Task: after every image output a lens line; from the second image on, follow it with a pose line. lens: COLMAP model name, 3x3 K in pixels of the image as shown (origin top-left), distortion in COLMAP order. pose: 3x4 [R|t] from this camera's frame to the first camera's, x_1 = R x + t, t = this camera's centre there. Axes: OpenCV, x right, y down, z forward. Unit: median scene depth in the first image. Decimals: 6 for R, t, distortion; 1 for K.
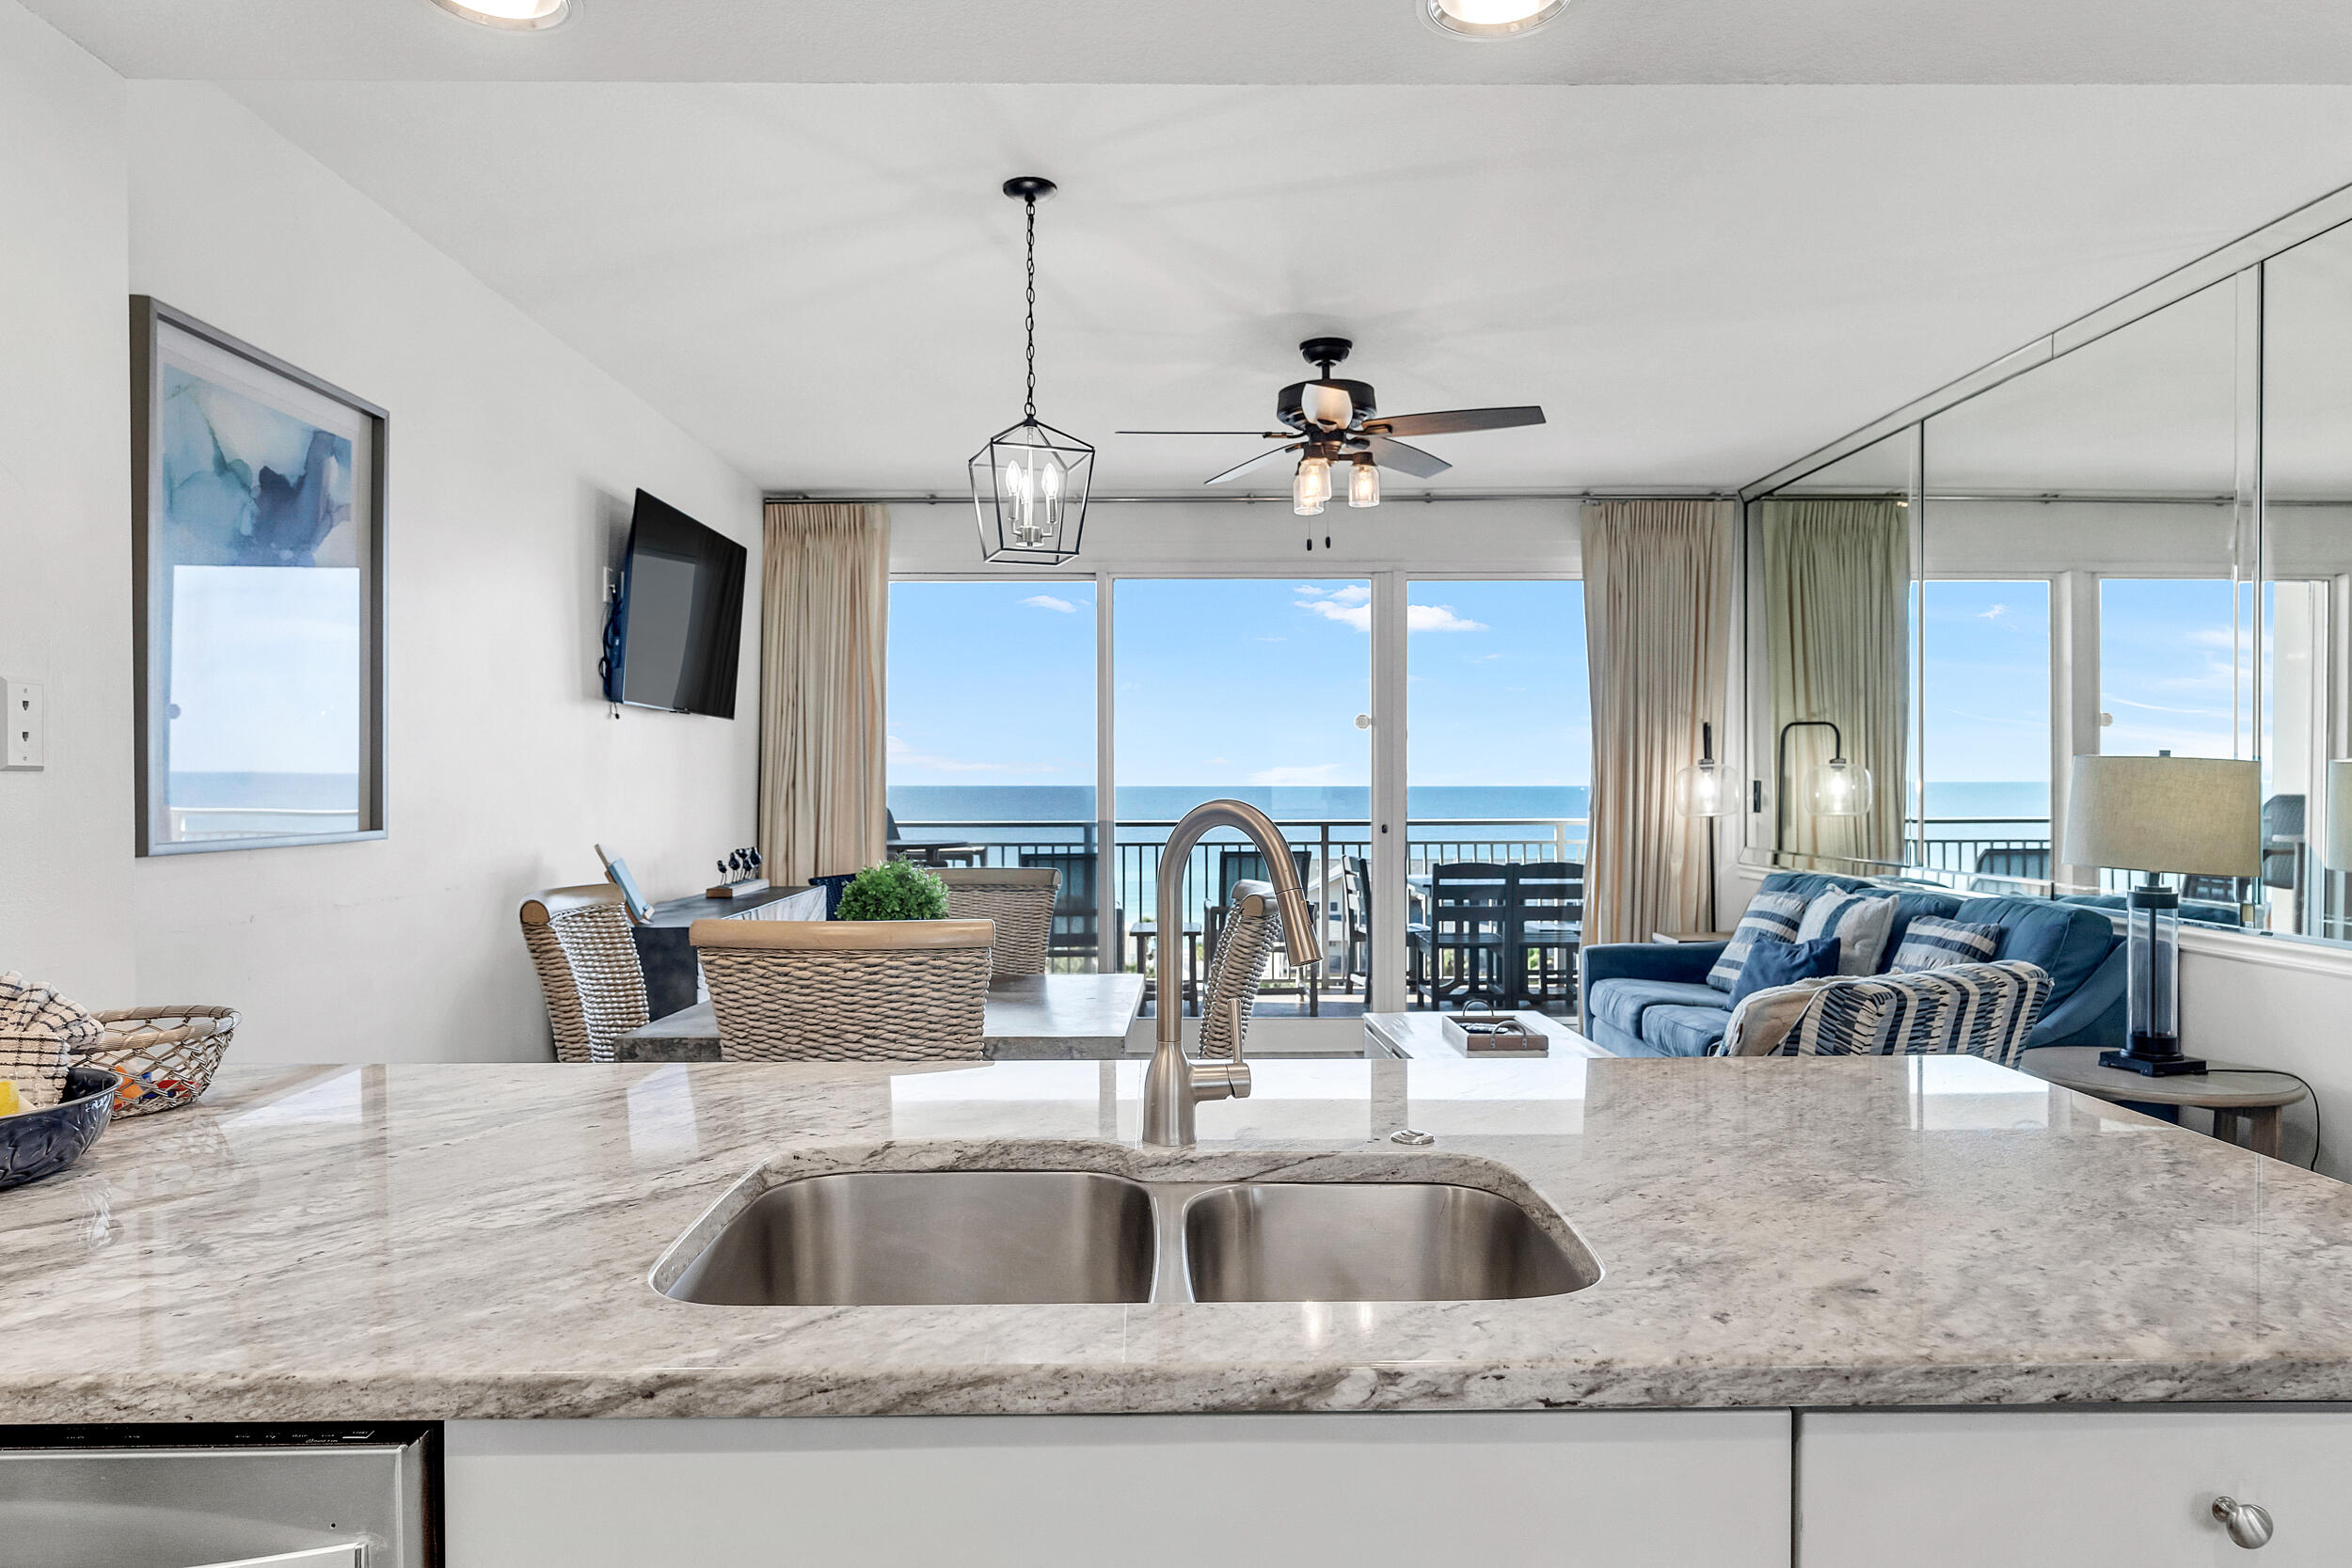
lens RADIAL K [[1427.8, 0, 1175.4], [0, 1427.8, 796.5], [0, 0, 1]] dist [-0.006051, 0.005010]
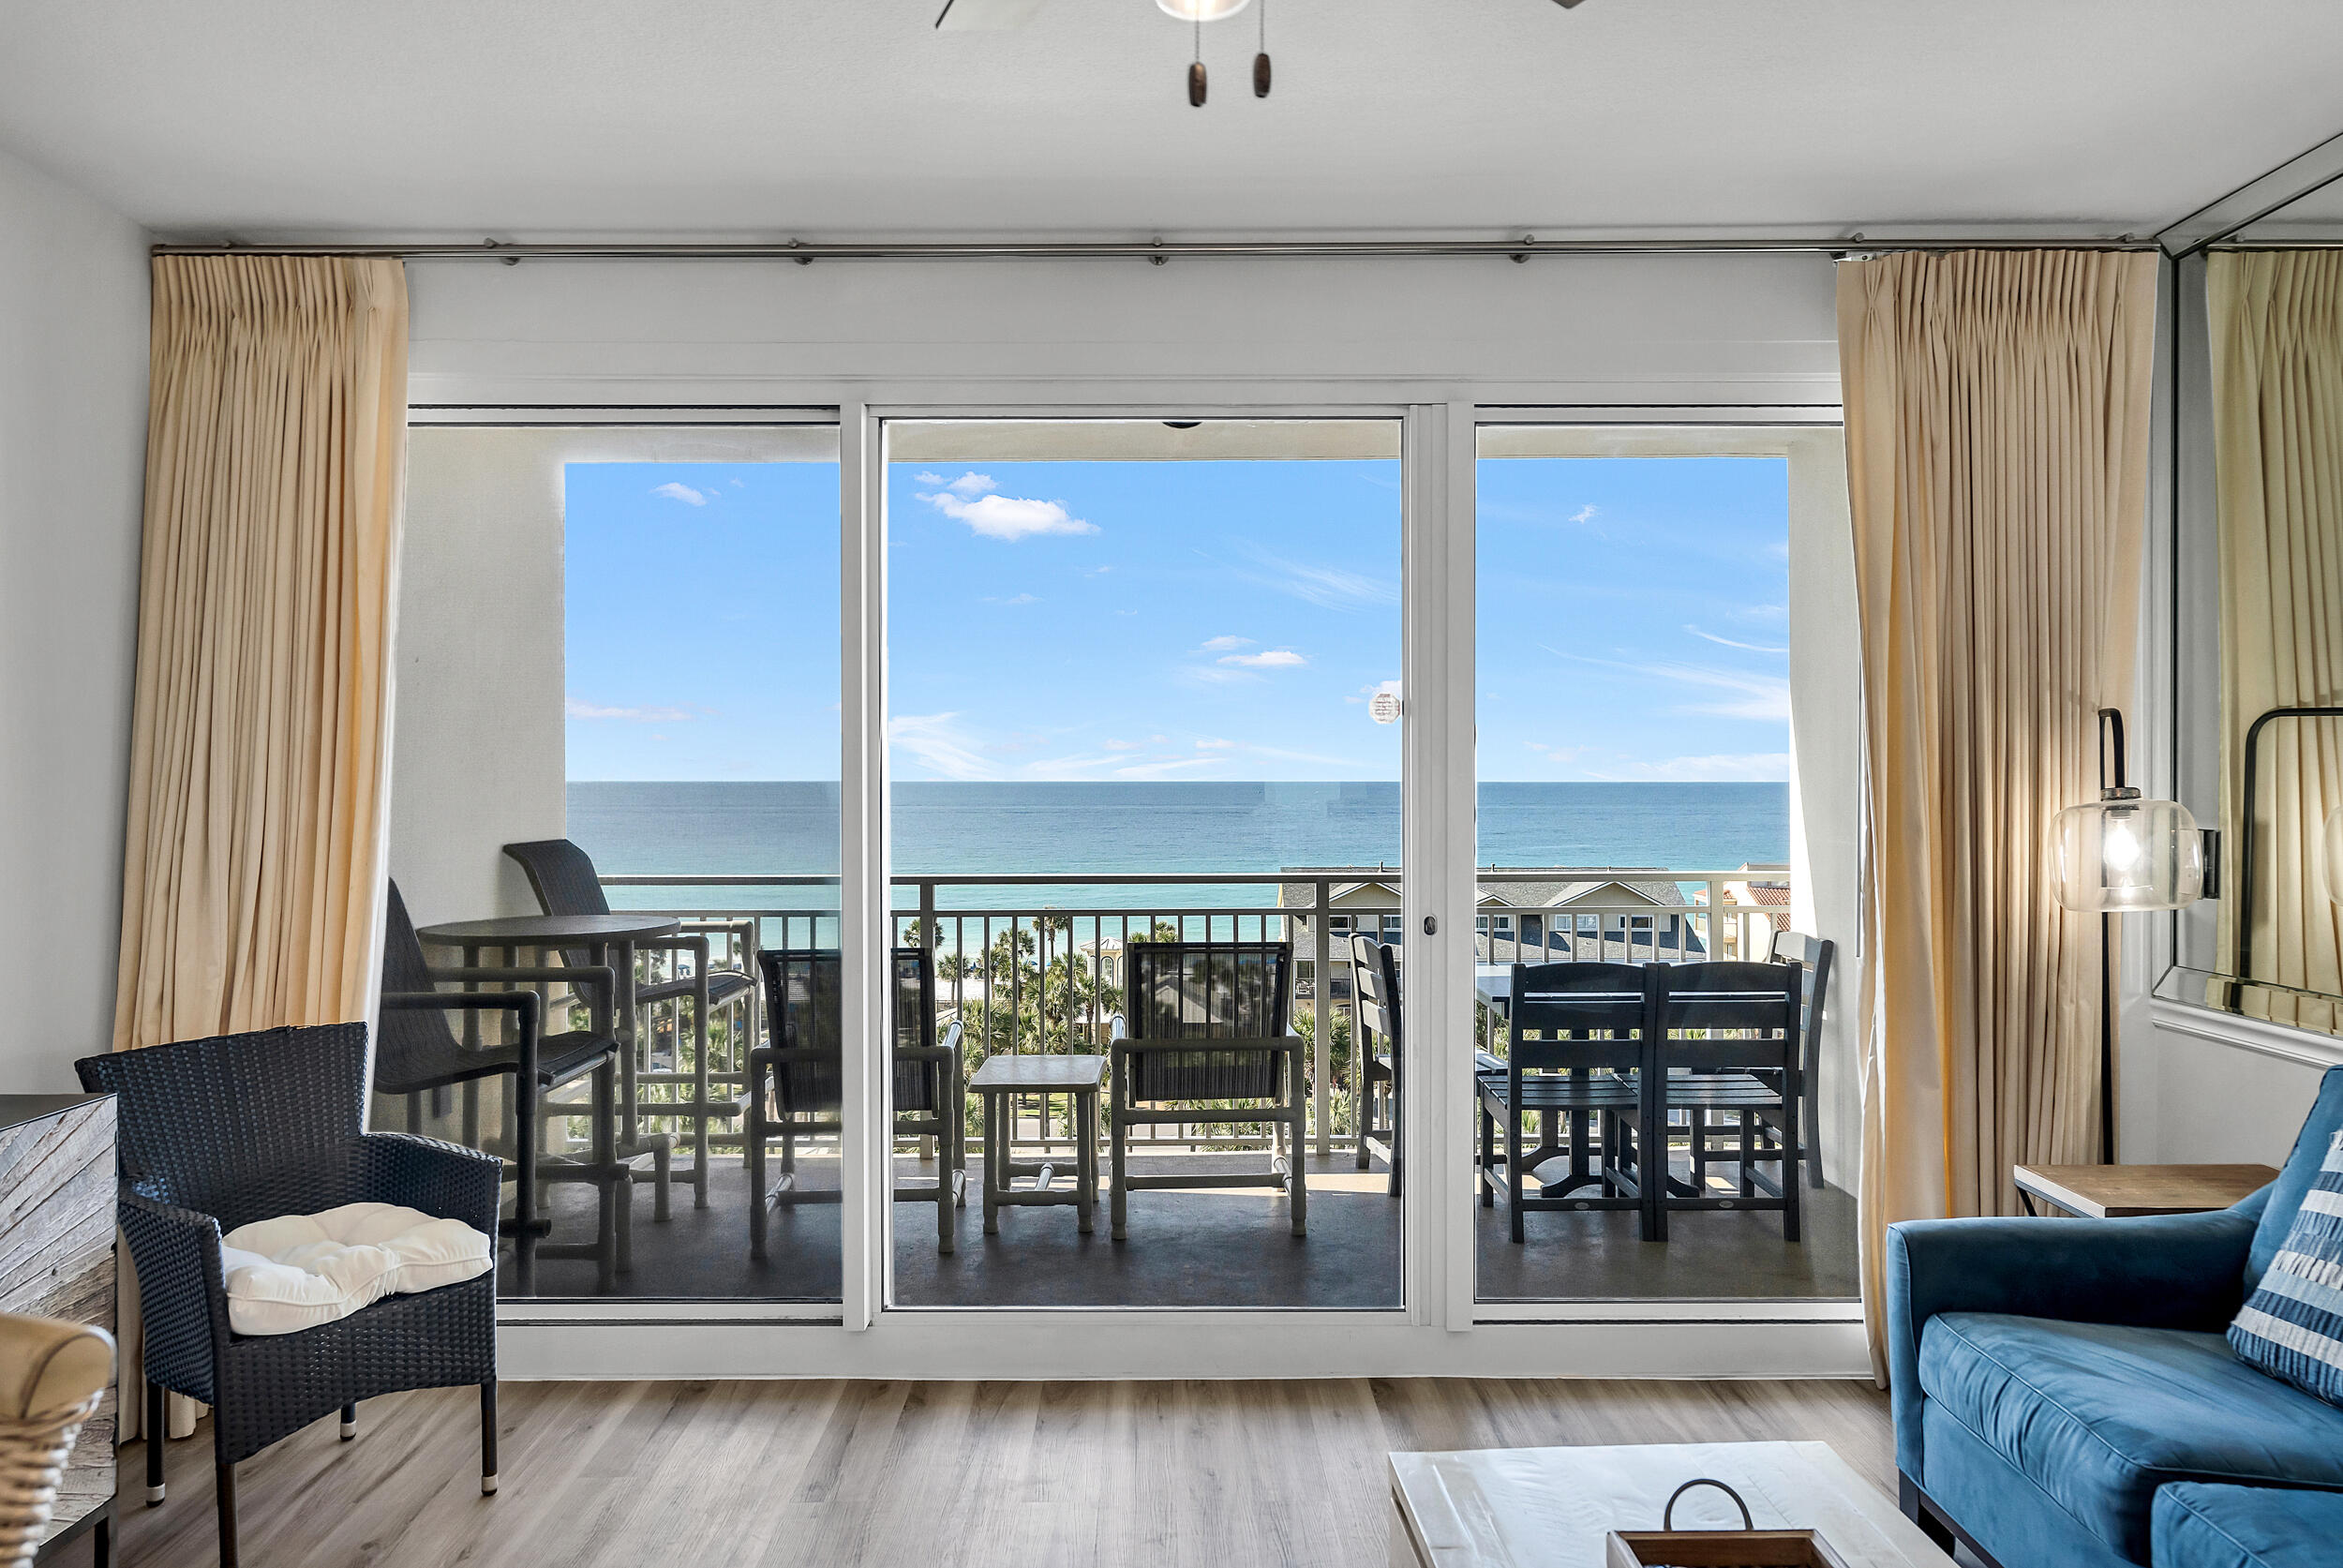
lens RADIAL K [[1593.2, 0, 1177.4], [0, 1593.2, 792.2], [0, 0, 1]] dist [-0.003227, 0.001683]
pose [[0.999997, 0.002068, -0.001292, 0.081469], [-0.002069, 0.999997, -0.001257, -0.030673], [0.001289, 0.001260, 0.999998, 0.612113]]
